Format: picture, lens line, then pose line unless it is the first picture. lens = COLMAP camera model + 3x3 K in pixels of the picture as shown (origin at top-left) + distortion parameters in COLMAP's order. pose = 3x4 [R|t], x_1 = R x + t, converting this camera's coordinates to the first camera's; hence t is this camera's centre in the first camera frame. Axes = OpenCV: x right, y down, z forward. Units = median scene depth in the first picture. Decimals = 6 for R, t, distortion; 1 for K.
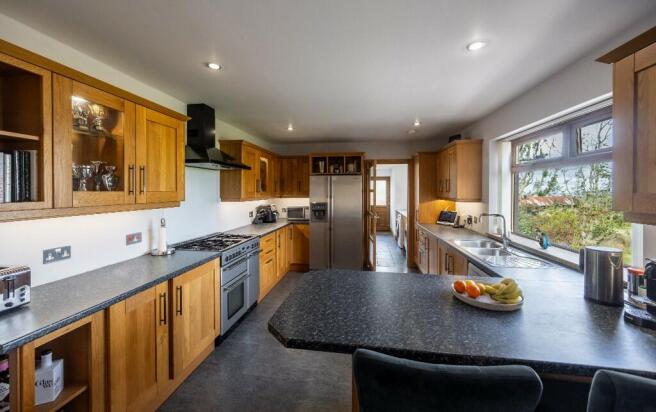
lens RADIAL K [[268.6, 0, 311.3], [0, 268.6, 188.7], [0, 0, 1]] dist [-0.000301, -0.000010]
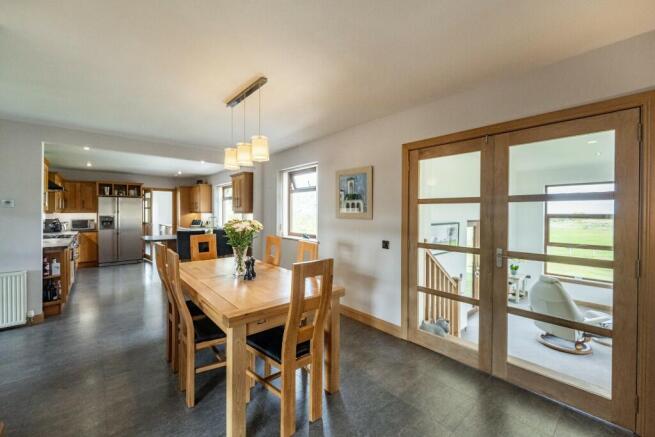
lens RADIAL K [[263.9, 0, 327.3], [0, 263.9, 212.0], [0, 0, 1]] dist [-0.001441, -0.000090]
pose [[0.608318, -0.004152, 0.793682, -0.362698], [-0.004707, 0.999950, 0.008839, 0.013064], [-0.793679, -0.009113, 0.608268, -0.769007]]
